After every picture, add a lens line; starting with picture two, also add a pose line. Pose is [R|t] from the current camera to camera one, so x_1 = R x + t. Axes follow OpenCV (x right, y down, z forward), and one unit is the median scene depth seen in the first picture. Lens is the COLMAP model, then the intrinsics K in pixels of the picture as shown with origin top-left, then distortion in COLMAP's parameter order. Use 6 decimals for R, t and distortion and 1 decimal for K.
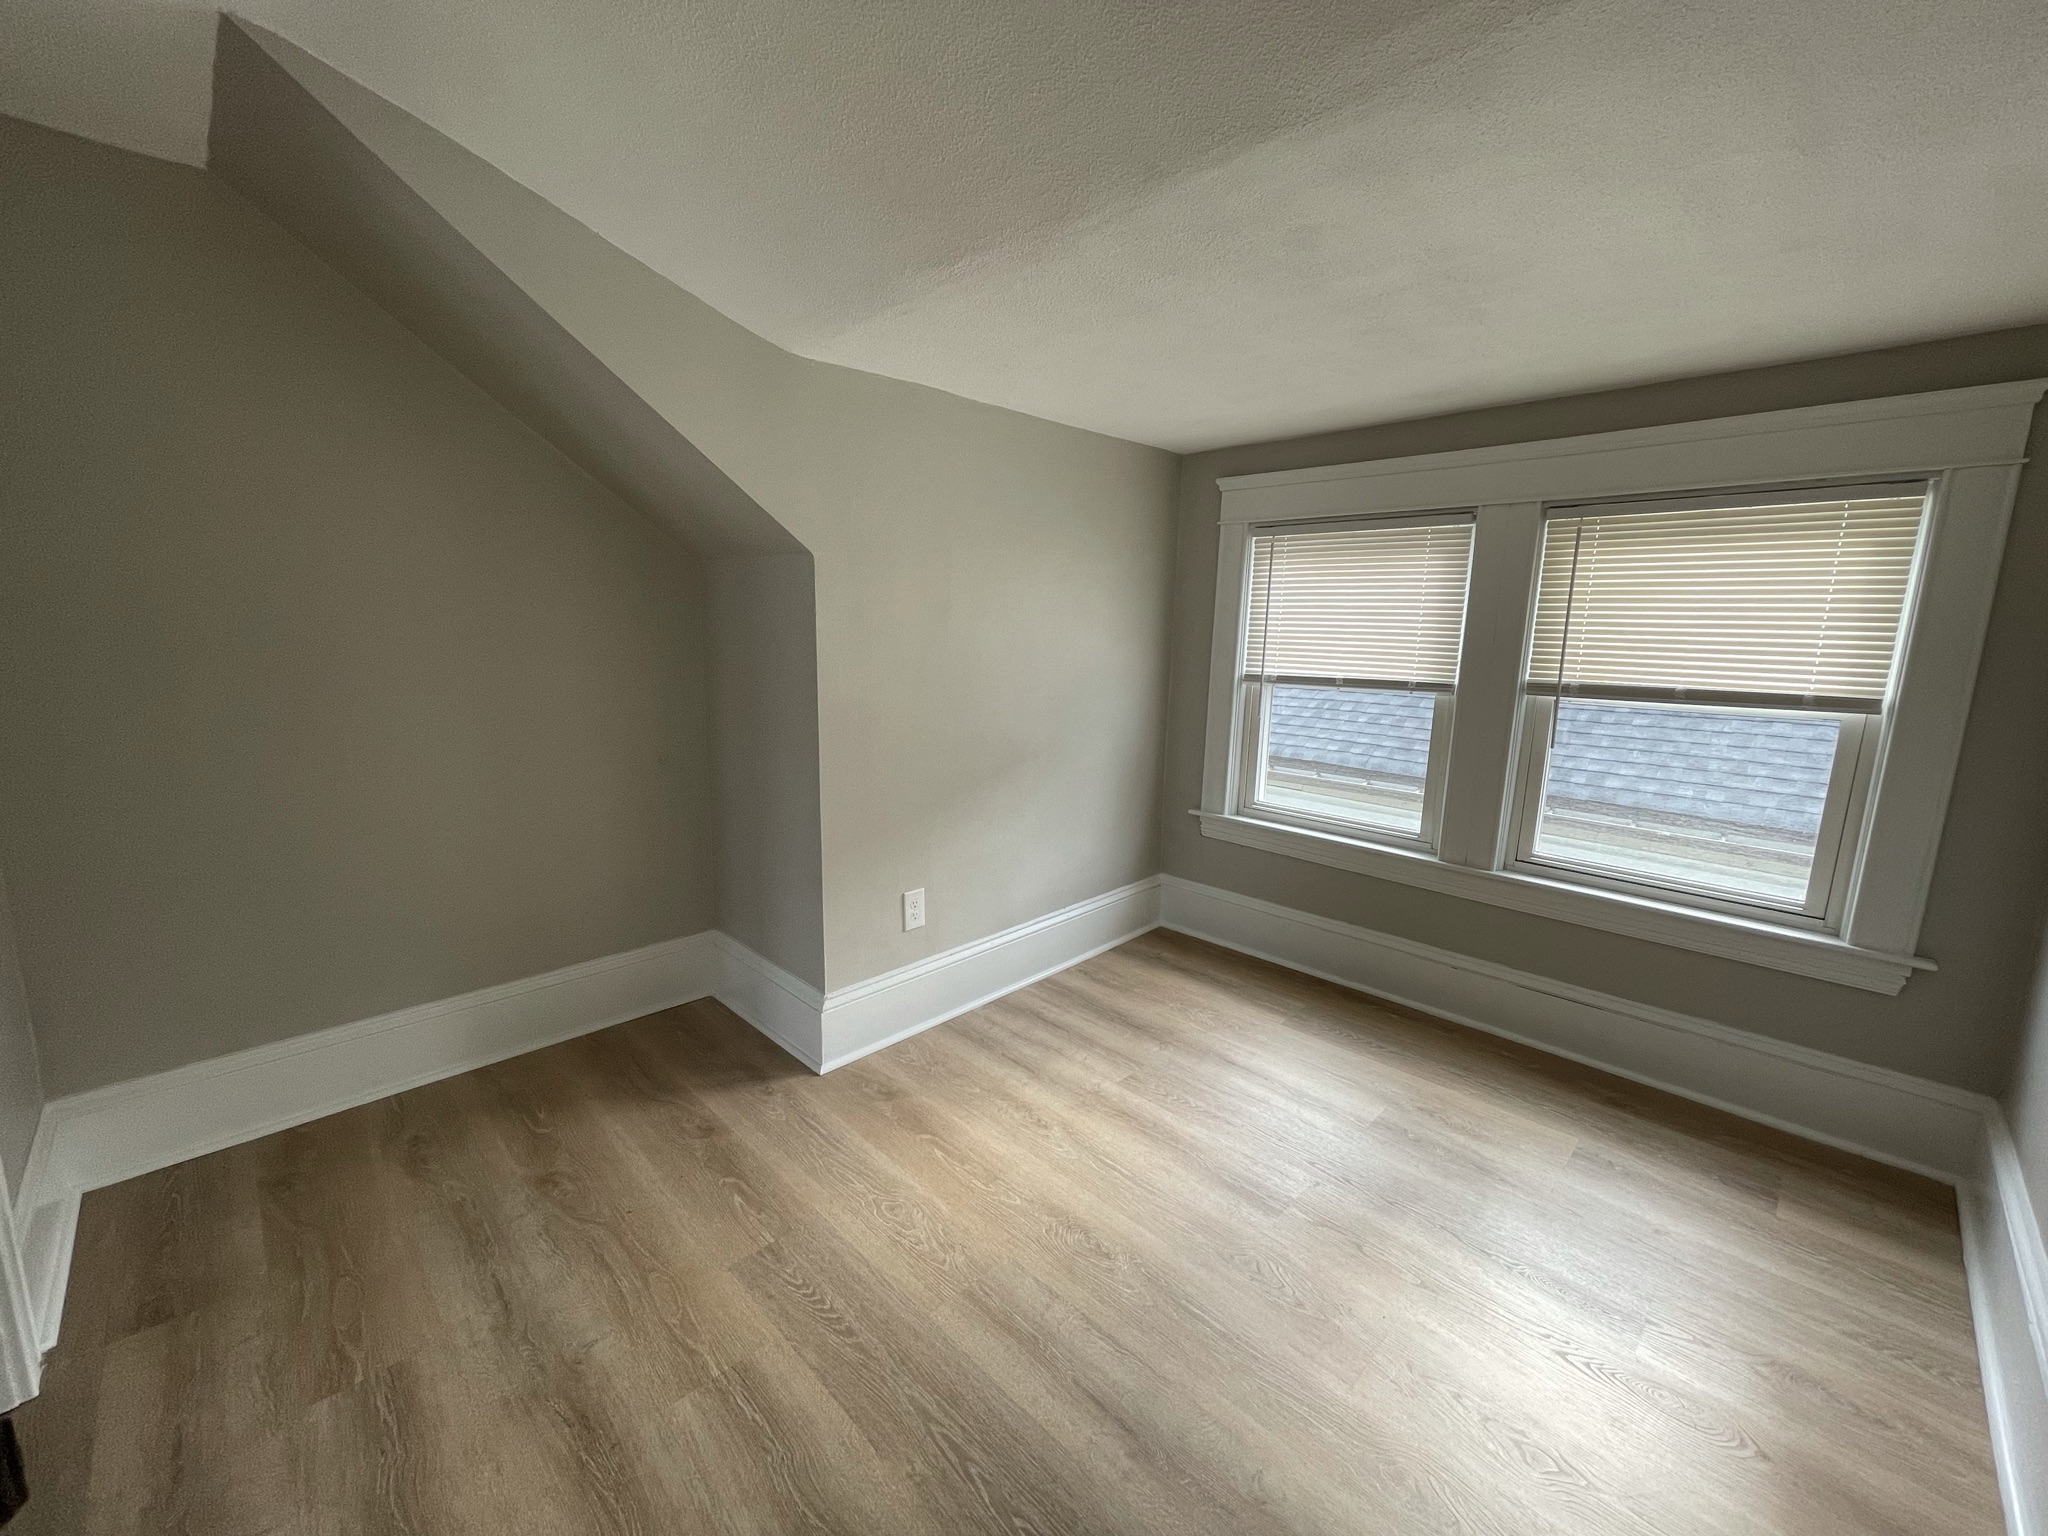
lens RADIAL K [[833.6, 0, 1005.4], [0, 833.6, 769.2], [0, 0, 1]] dist [0.006272, 0.002245]
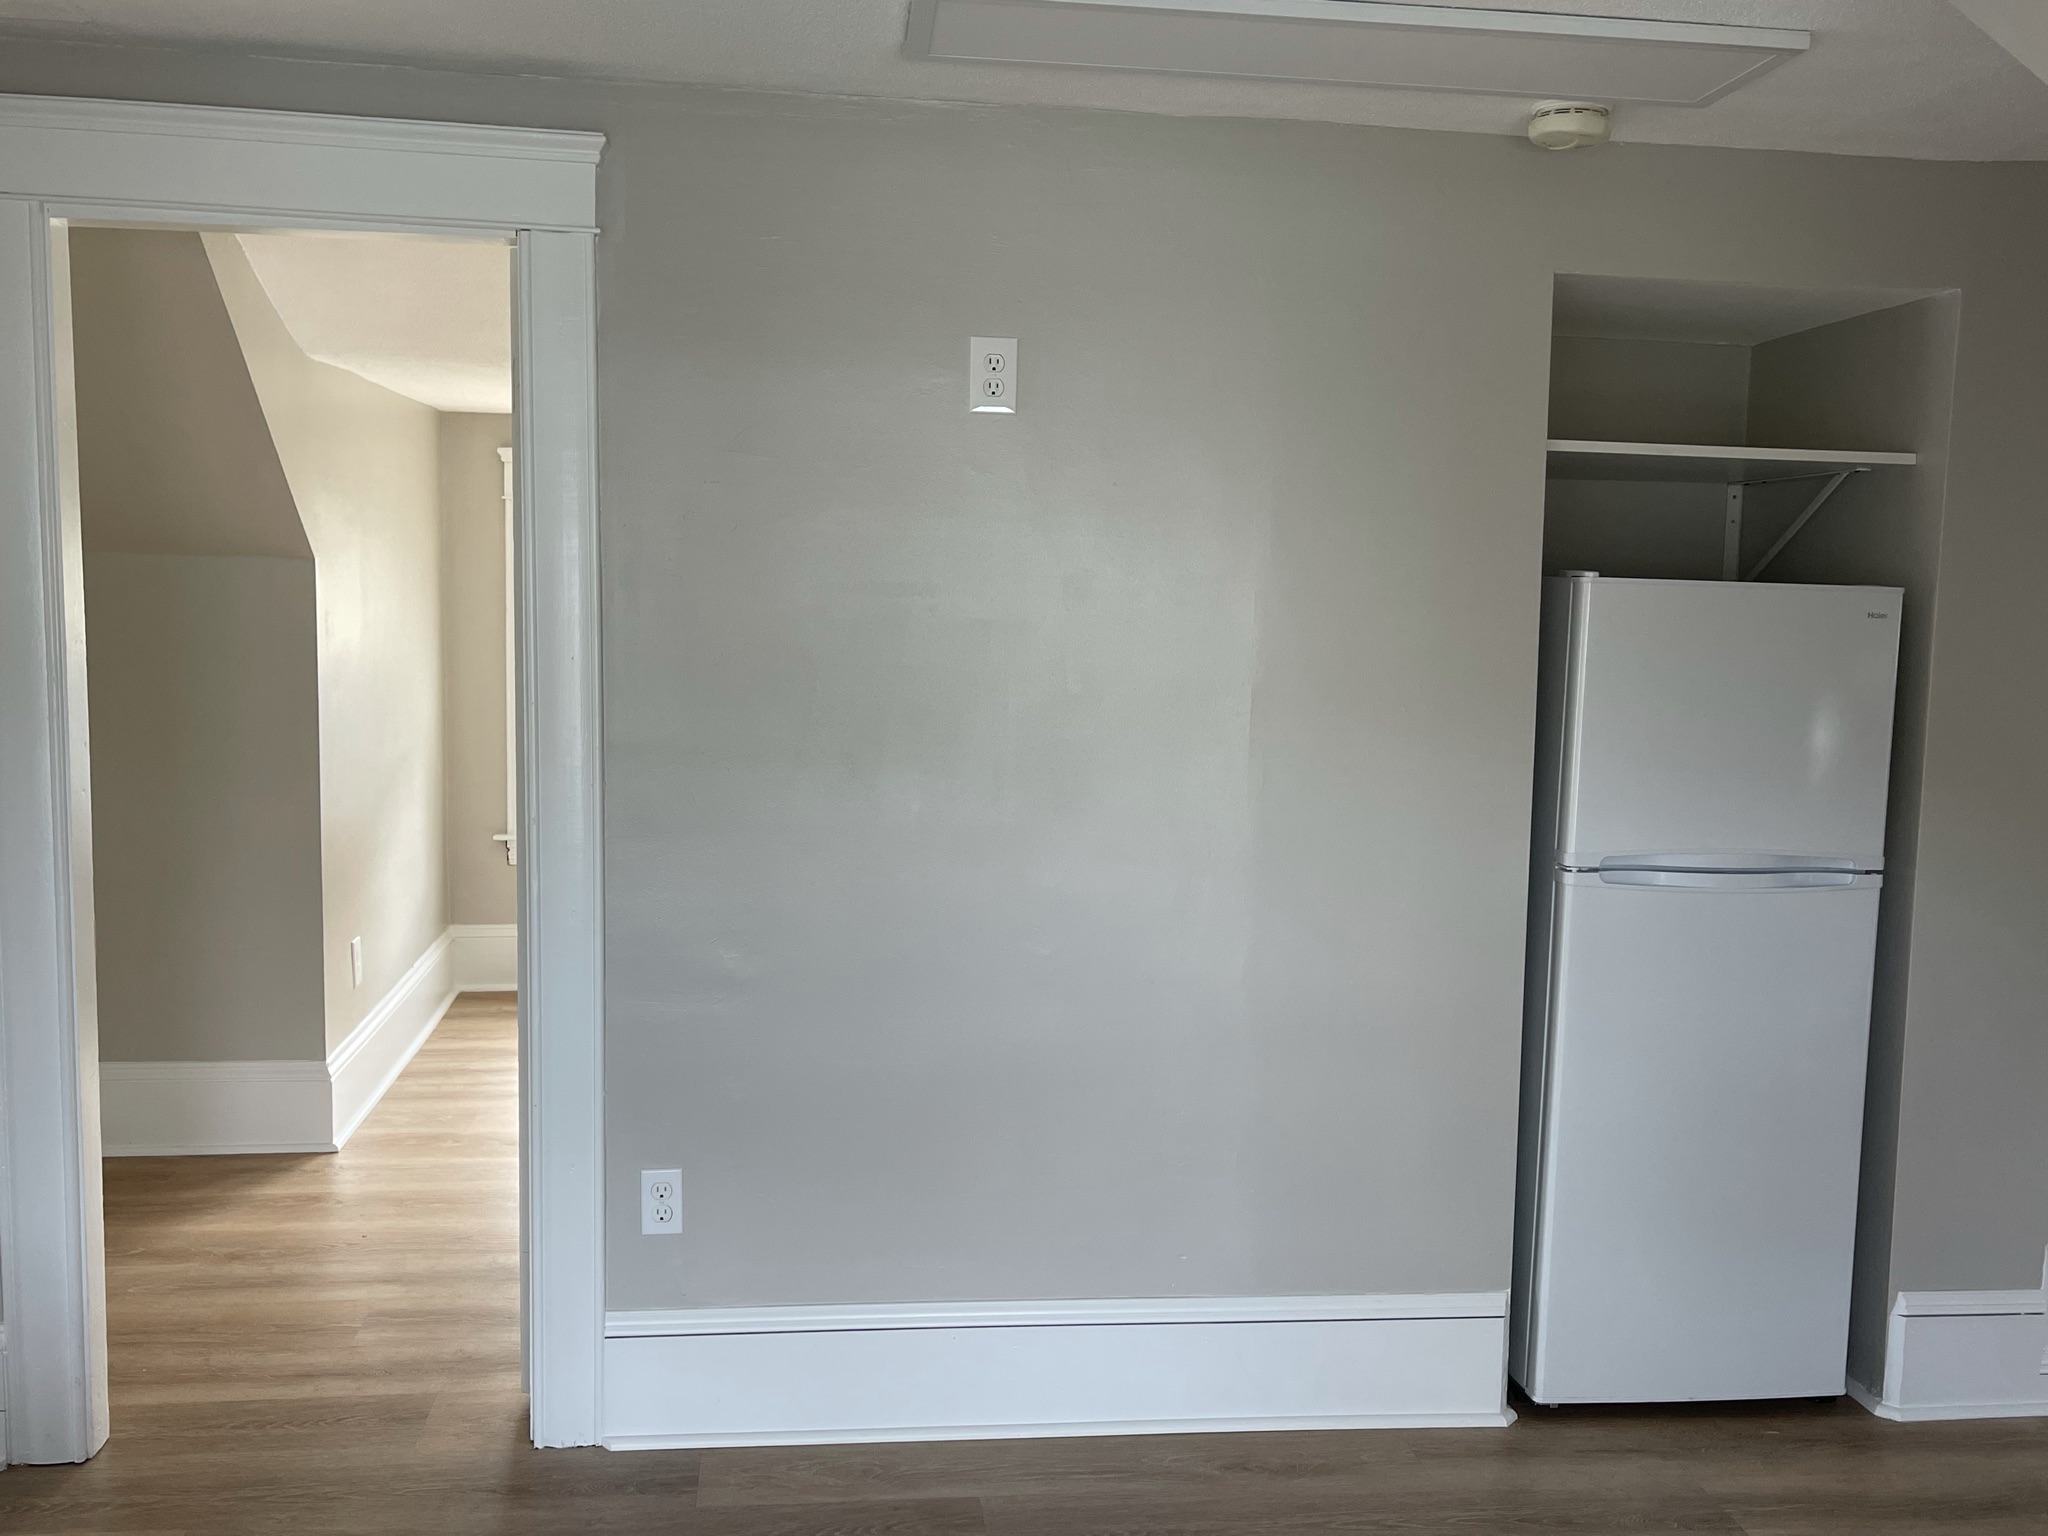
lens RADIAL K [[1866.6, 0, 1021.4], [0, 1866.6, 787.0], [0, 0, 1]] dist [0.052517, -0.045211]
pose [[0.611461, -0.095454, 0.785496, -1.289149], [0.134339, 0.990809, 0.015829, 0.059053], [-0.779788, 0.095844, 0.618664, -0.788956]]
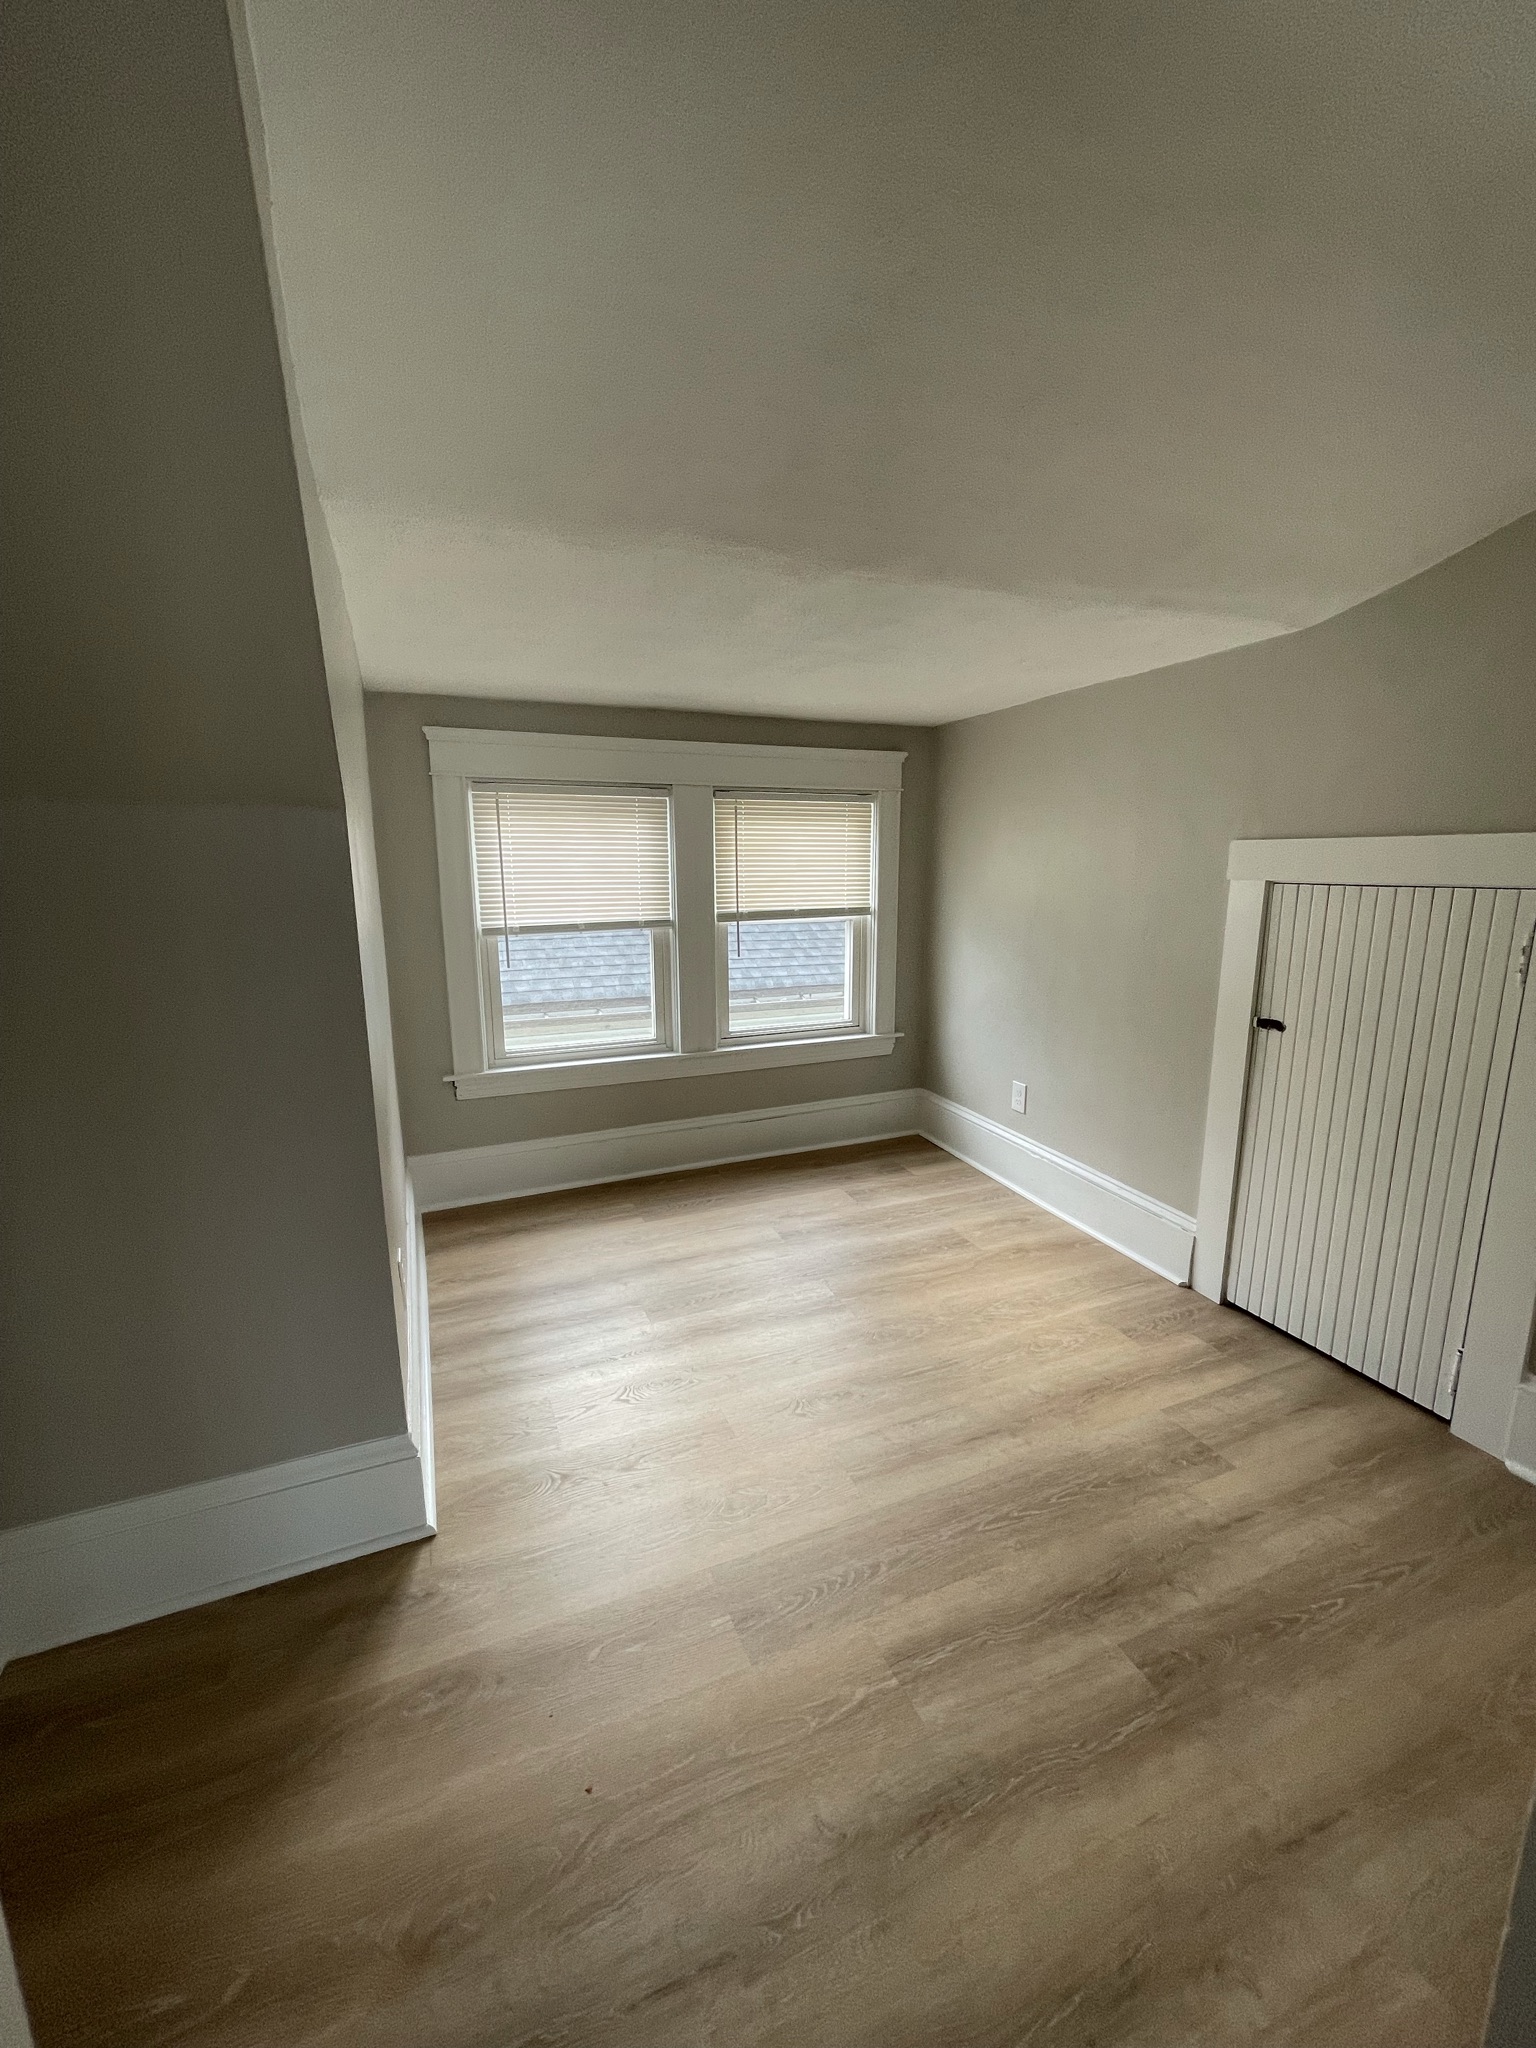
lens RADIAL K [[833.6, 0, 773.9], [0, 833.6, 1020.7], [0, 0, 1]] dist [0.006272, 0.002245]
pose [[0.356813, -0.201341, 0.912220, -0.695787], [0.175931, 0.973507, 0.146053, -0.122068], [-0.917460, 0.108374, 0.382783, 0.411471]]
